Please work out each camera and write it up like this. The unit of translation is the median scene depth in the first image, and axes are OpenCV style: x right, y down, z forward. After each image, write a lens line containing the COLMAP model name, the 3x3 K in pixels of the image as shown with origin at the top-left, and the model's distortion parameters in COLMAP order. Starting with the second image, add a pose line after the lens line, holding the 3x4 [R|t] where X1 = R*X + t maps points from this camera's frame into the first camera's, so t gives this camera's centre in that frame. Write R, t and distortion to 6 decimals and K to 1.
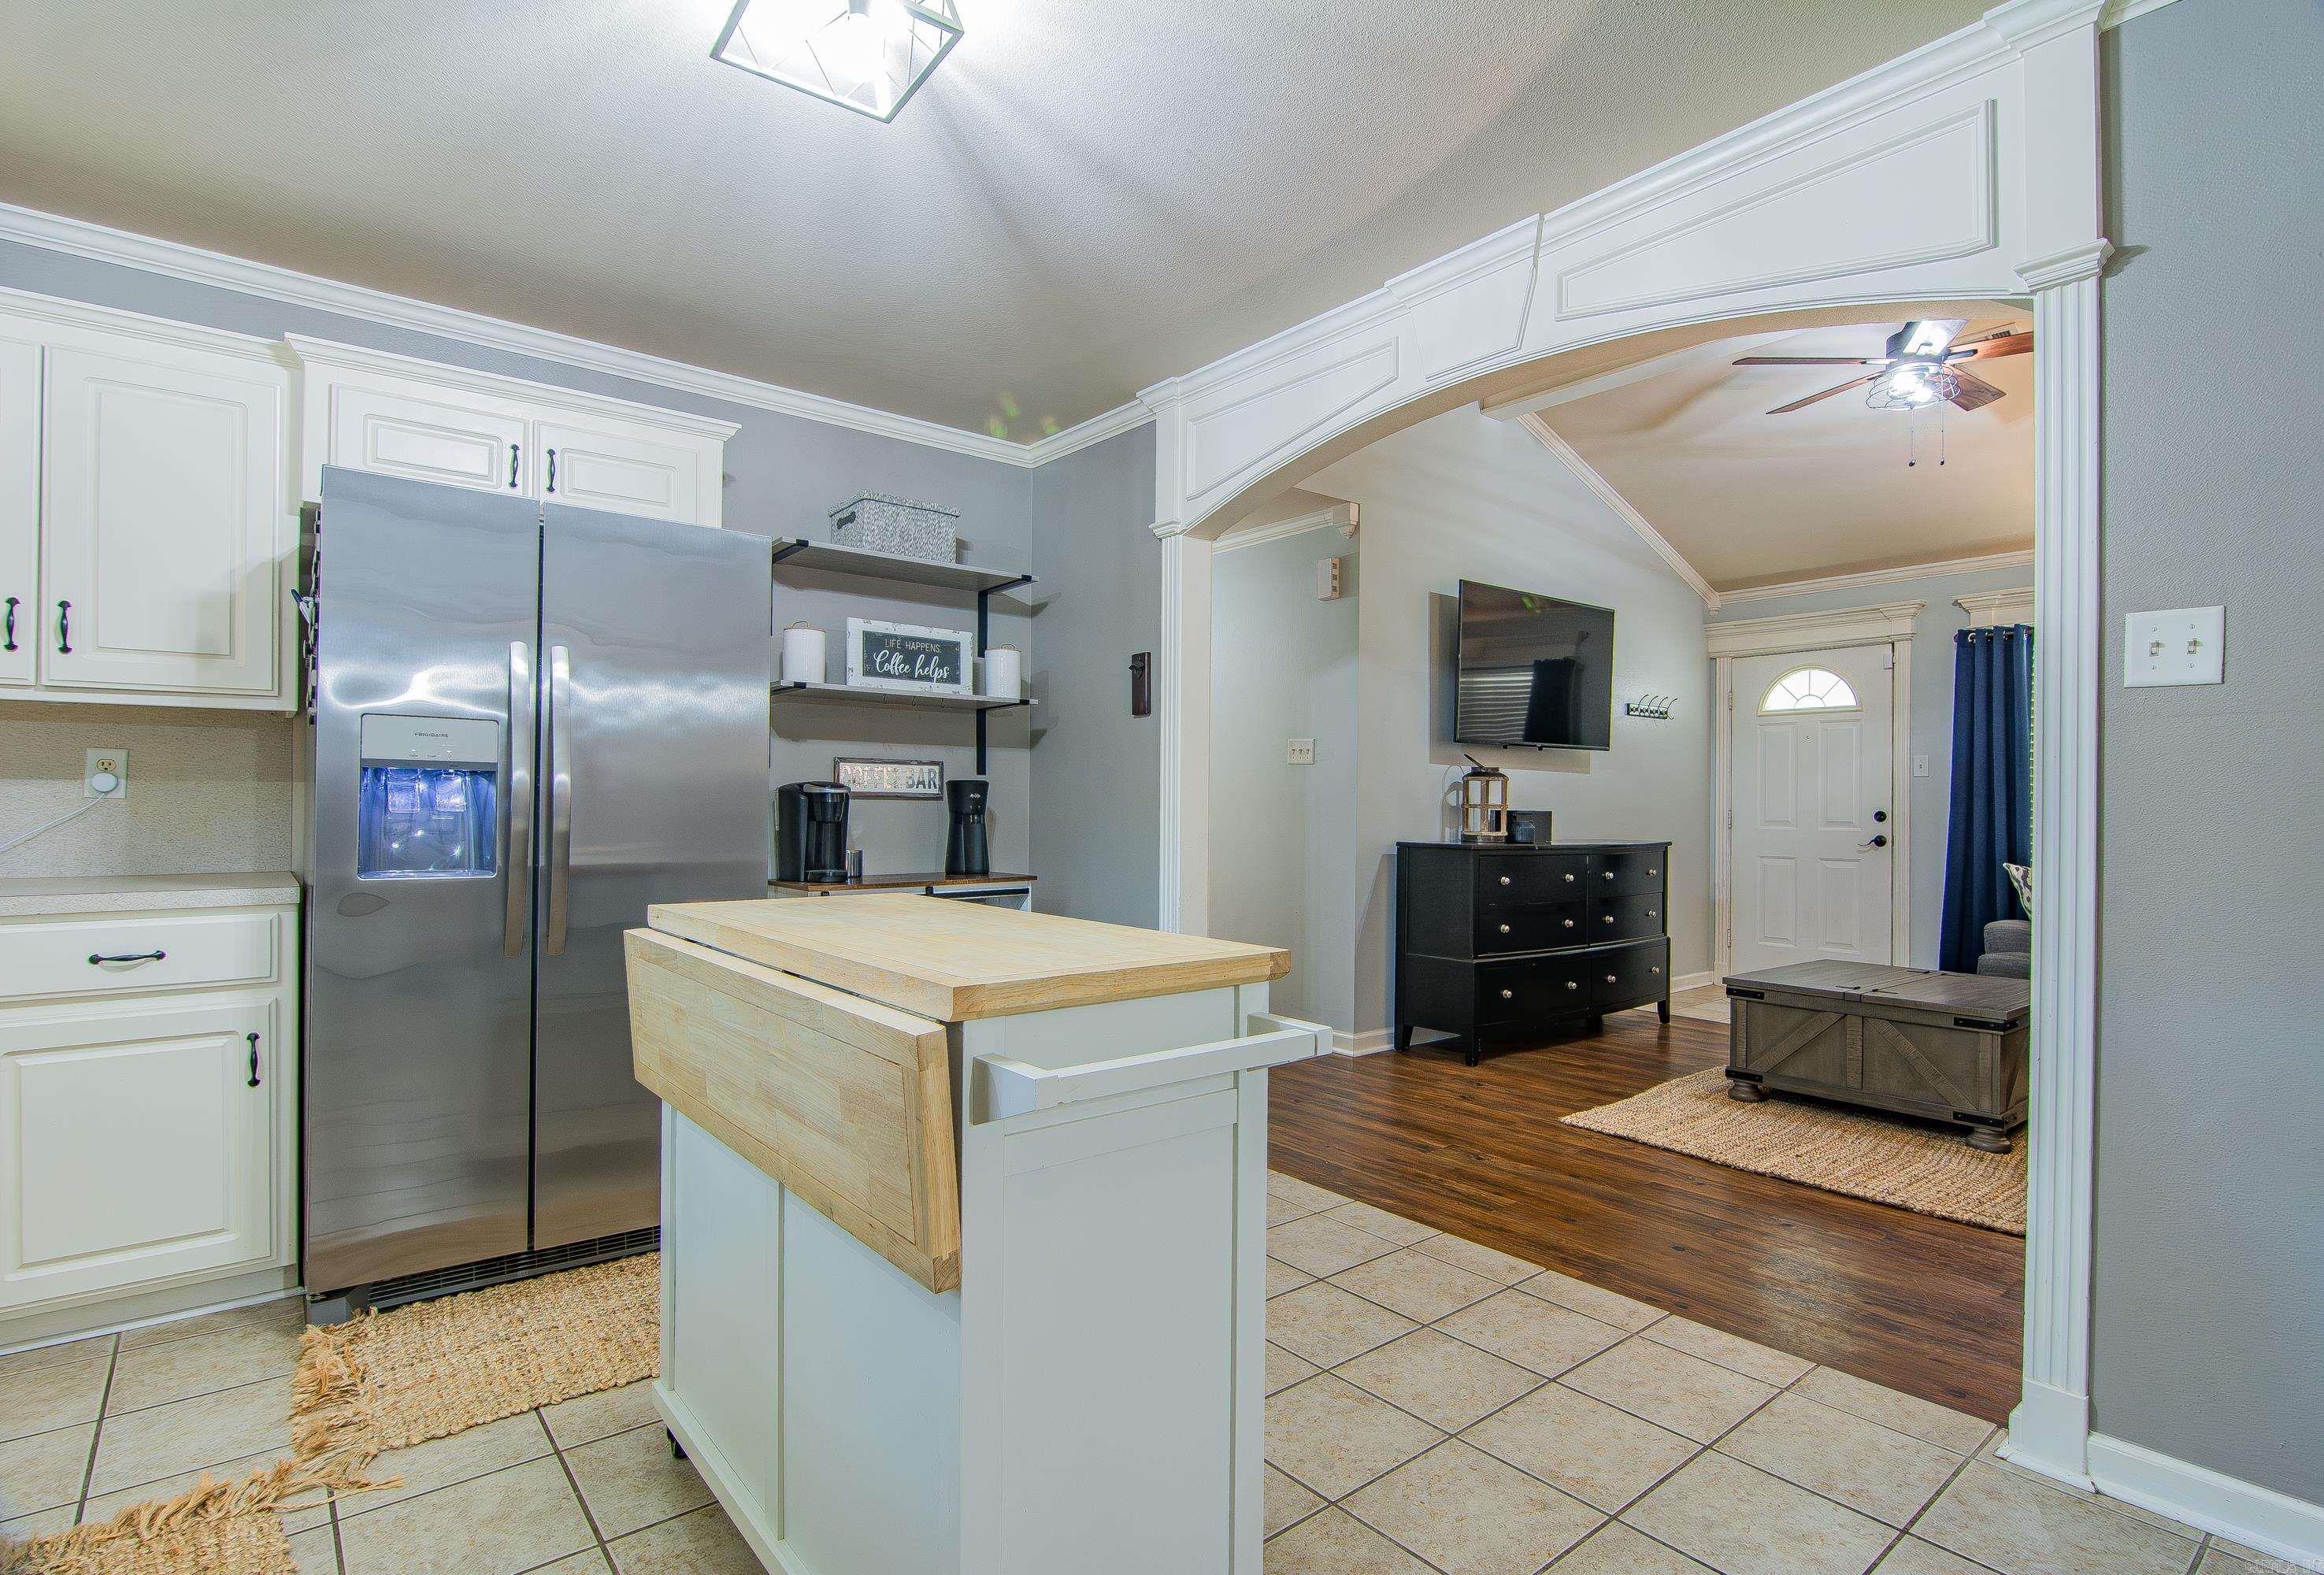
lens RADIAL K [[1141.1, 0, 1192.1], [0, 1141.1, 799.7], [0, 0, 1]] dist [-0.007564, -0.004485]
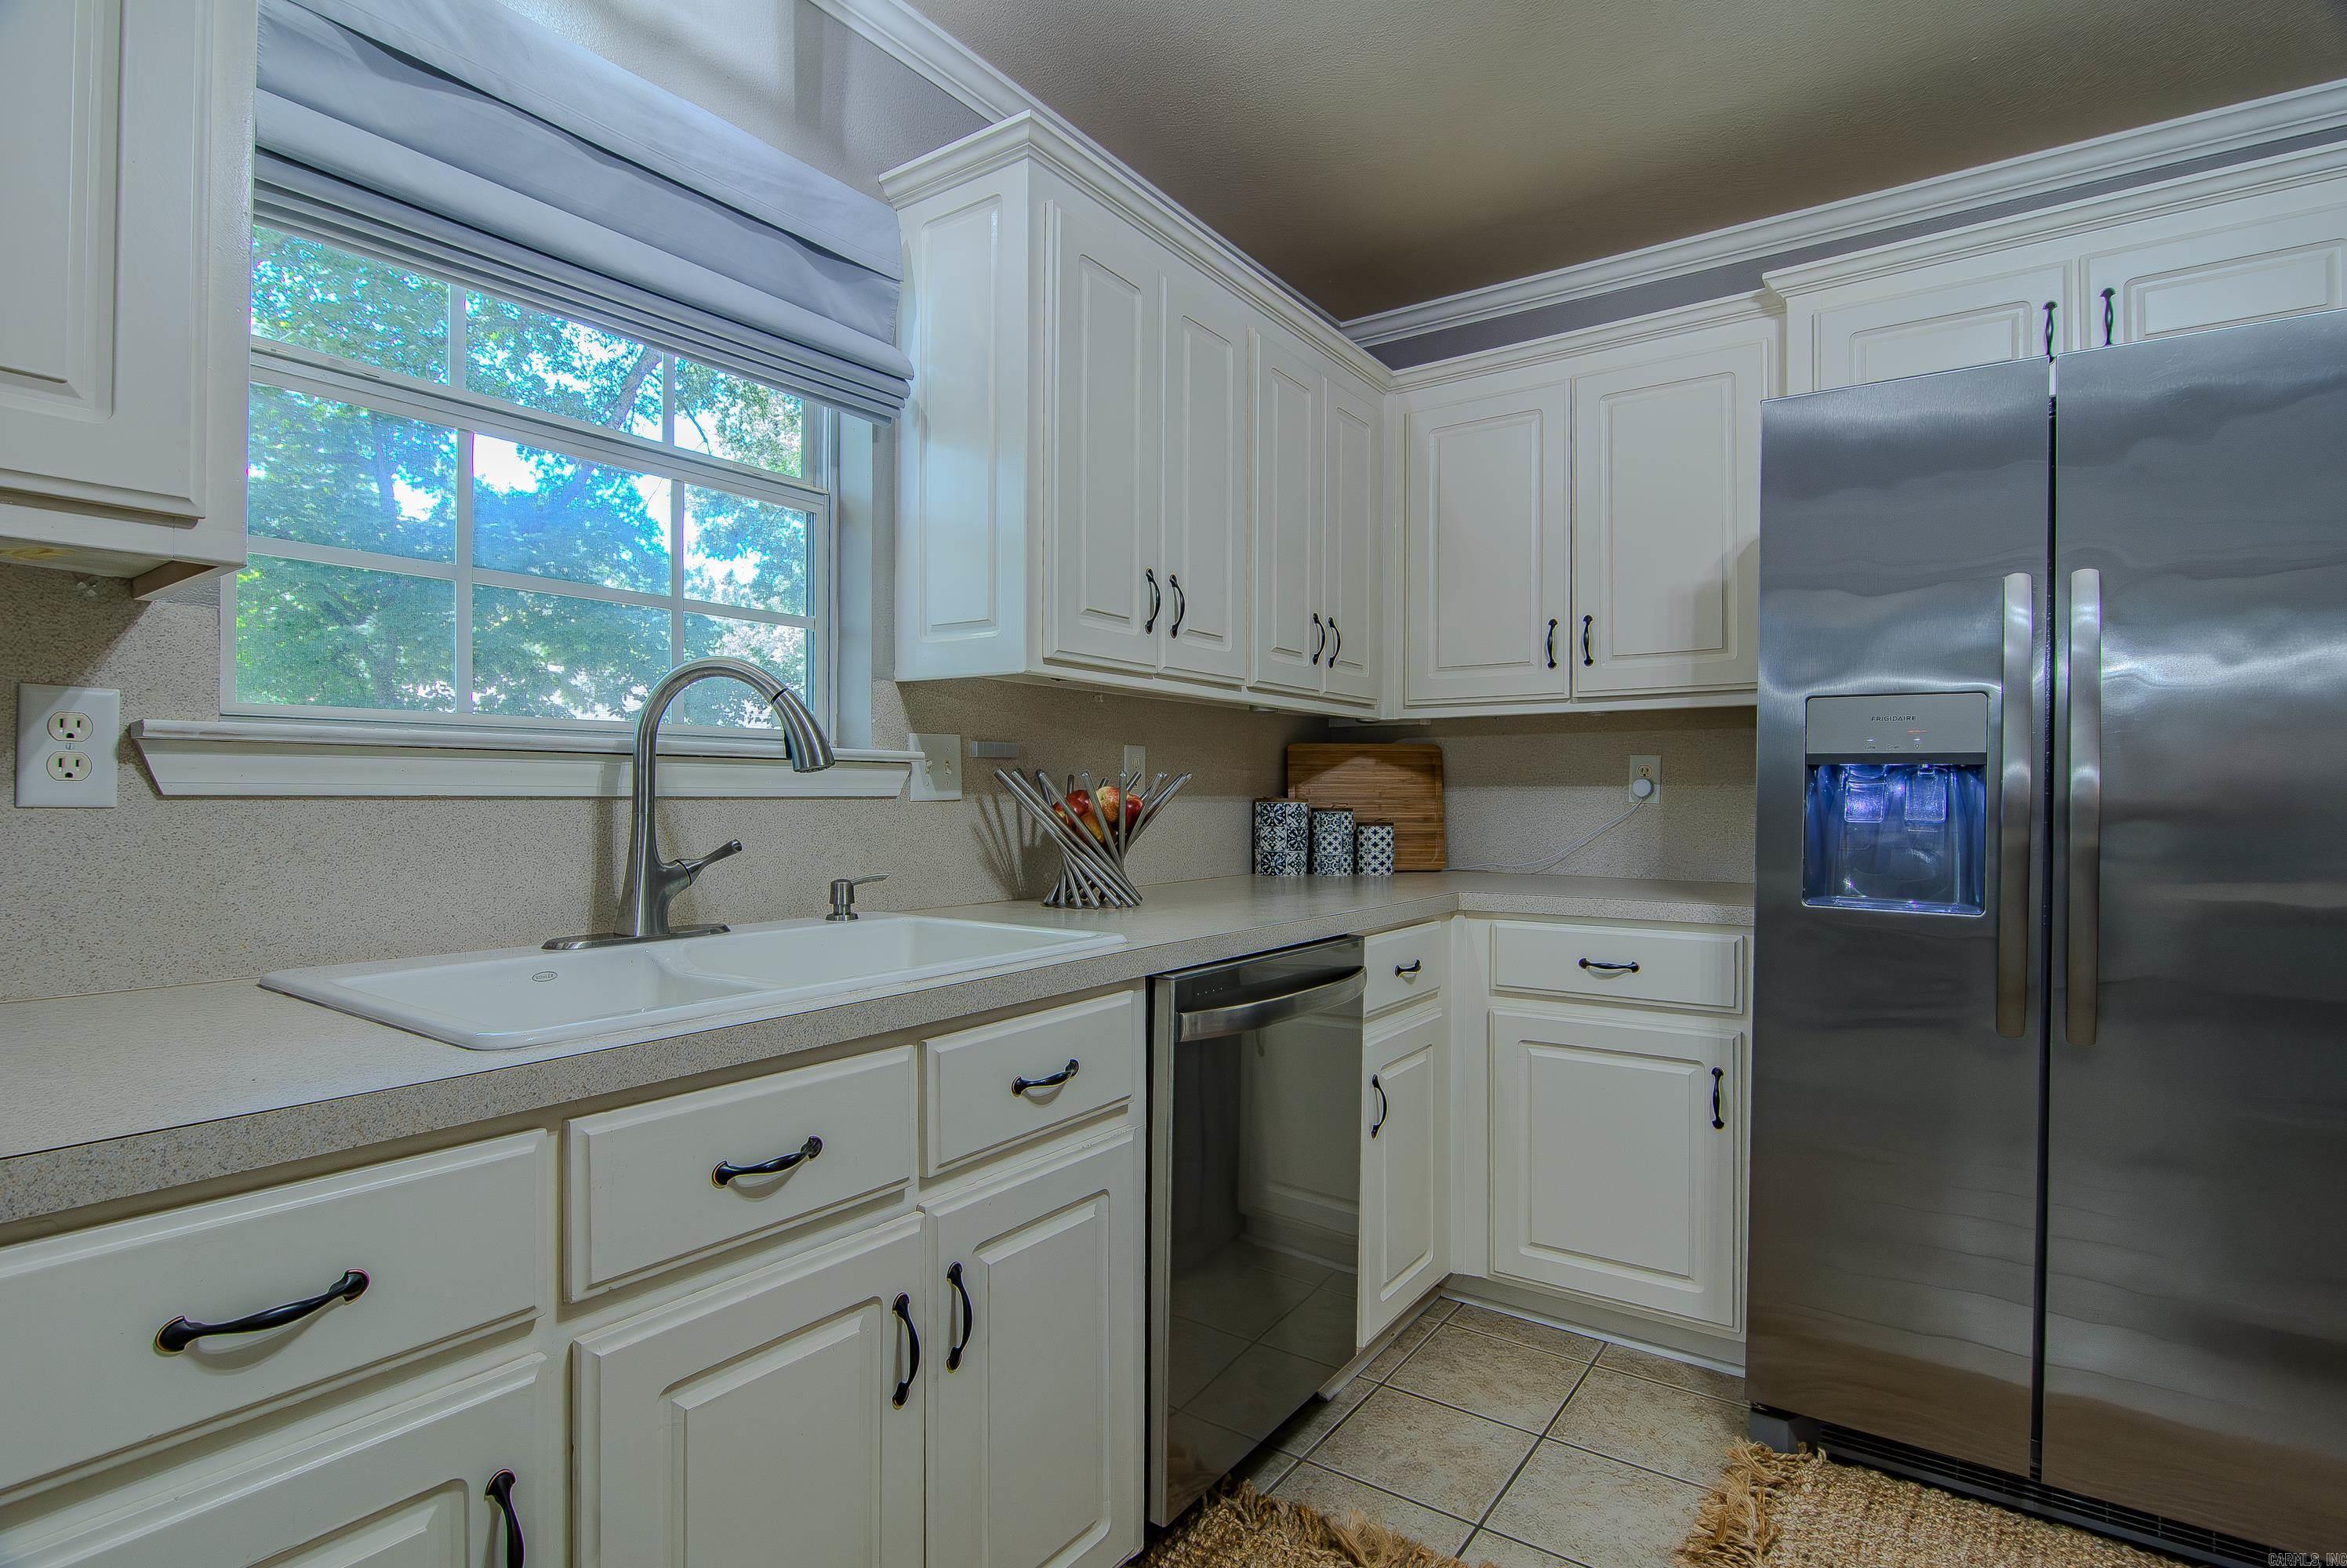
lens RADIAL K [[1152.3, 0, 1182.9], [0, 1152.3, 793.4], [0, 0, 1]] dist [-0.007564, -0.004485]
pose [[0.261690, -0.007984, -0.965119, -0.041702], [-0.000458, 0.999965, -0.008396, -0.001055], [0.965152, 0.002639, 0.261677, 0.224953]]
